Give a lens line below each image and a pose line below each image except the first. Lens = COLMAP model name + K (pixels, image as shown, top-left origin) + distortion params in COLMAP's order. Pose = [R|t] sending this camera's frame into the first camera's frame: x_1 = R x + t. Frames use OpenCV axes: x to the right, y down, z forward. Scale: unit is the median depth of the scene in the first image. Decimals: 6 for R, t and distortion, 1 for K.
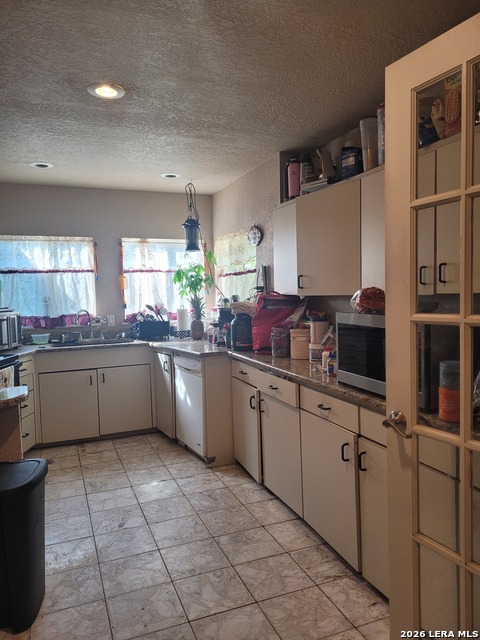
lens RADIAL K [[486.3, 0, 241.7], [0, 486.3, 321.7], [0, 0, 1]] dist [0.013637, 0.003454]
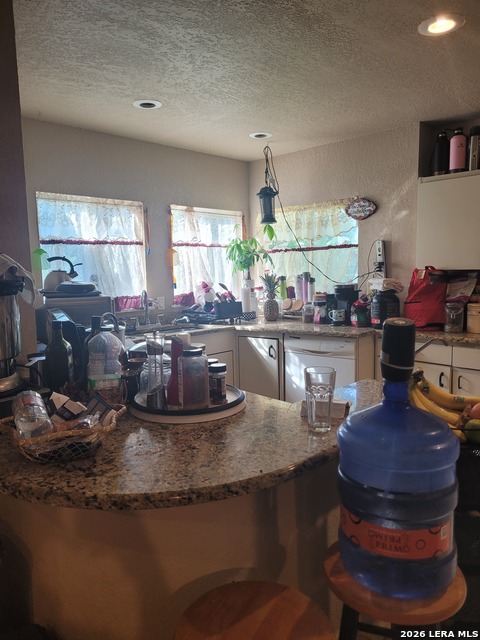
lens RADIAL K [[486.3, 0, 240.4], [0, 486.3, 319.0], [0, 0, 1]] dist [0.013637, 0.003454]
pose [[0.919031, -0.040044, 0.392147, -0.487831], [0.027616, 0.998923, 0.037283, -0.002390], [-0.393217, -0.023435, 0.919147, 0.177428]]
